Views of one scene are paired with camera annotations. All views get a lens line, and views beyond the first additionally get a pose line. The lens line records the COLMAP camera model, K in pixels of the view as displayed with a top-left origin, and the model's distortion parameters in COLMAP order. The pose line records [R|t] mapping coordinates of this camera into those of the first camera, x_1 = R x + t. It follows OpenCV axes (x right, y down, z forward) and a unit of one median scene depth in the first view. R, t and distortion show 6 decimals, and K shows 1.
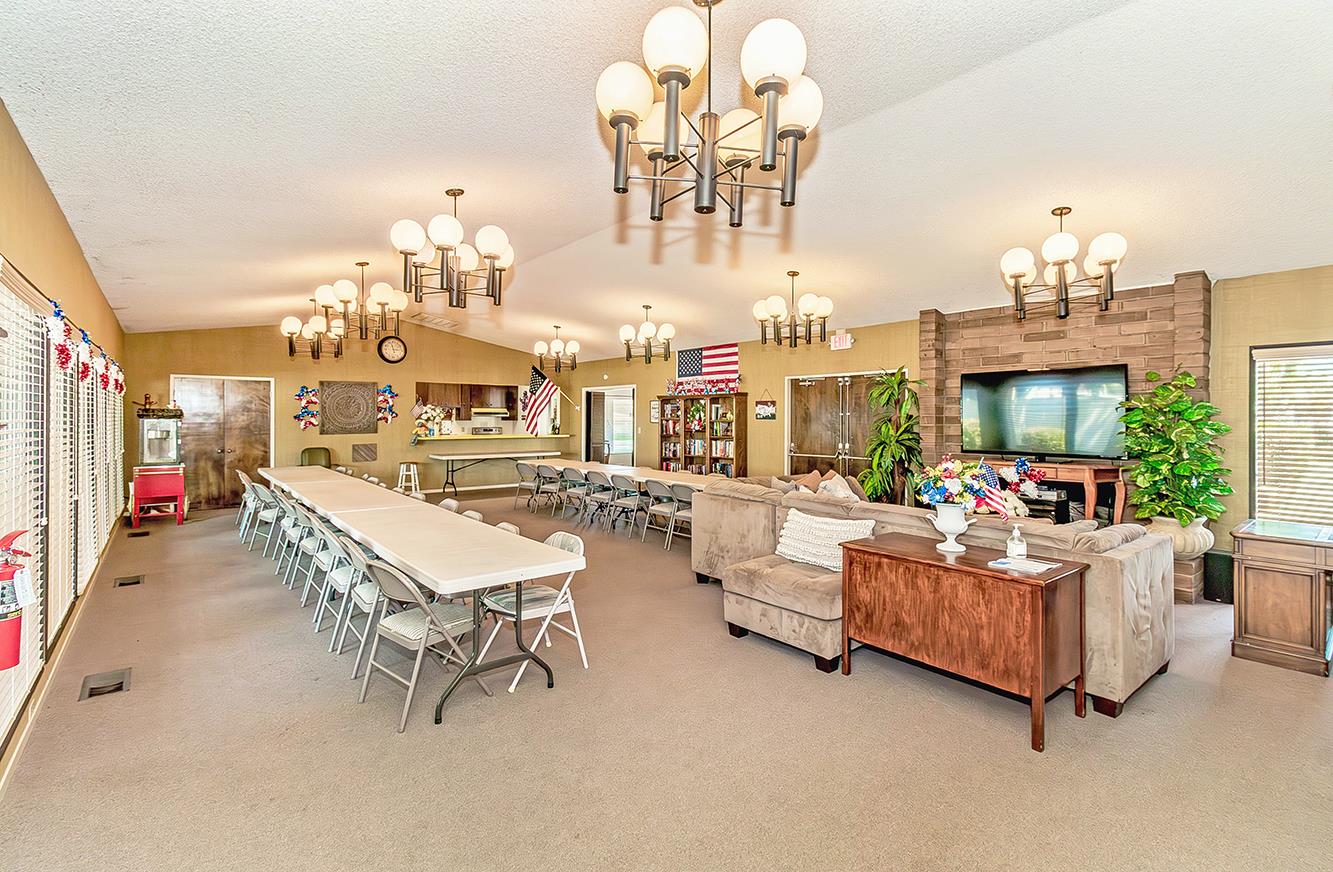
lens RADIAL K [[608.5, 0, 660.6], [0, 608.5, 418.3], [0, 0, 1]] dist [0.002844, 0.000436]
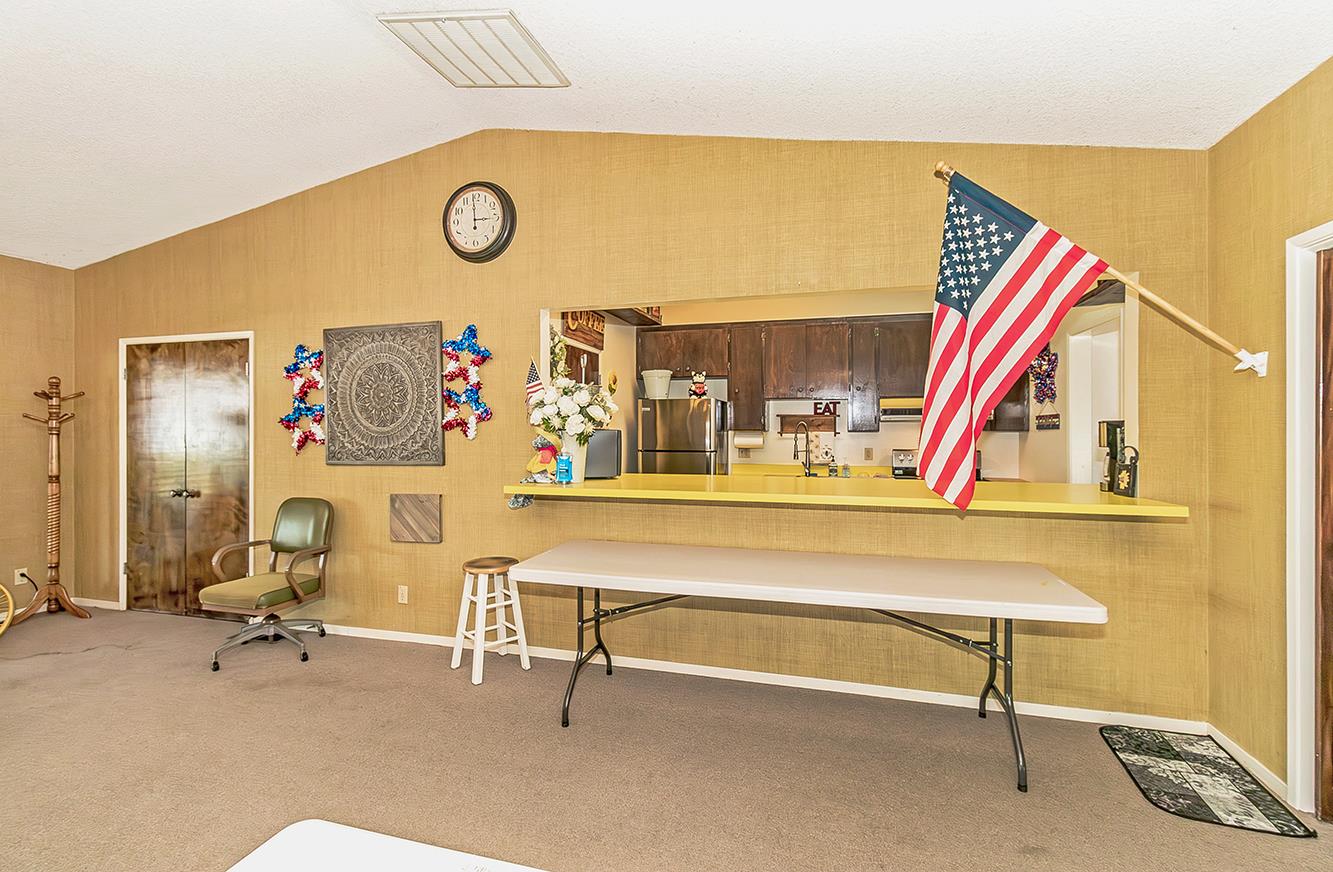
lens RADIAL K [[608.5, 0, 660.6], [0, 608.5, 418.3], [0, 0, 1]] dist [0.002844, 0.000436]
pose [[0.563663, -0.009598, -0.825949, -0.104341], [0.002069, 0.999946, -0.010208, 0.000919], [0.826003, 0.004046, 0.563652, 0.900637]]
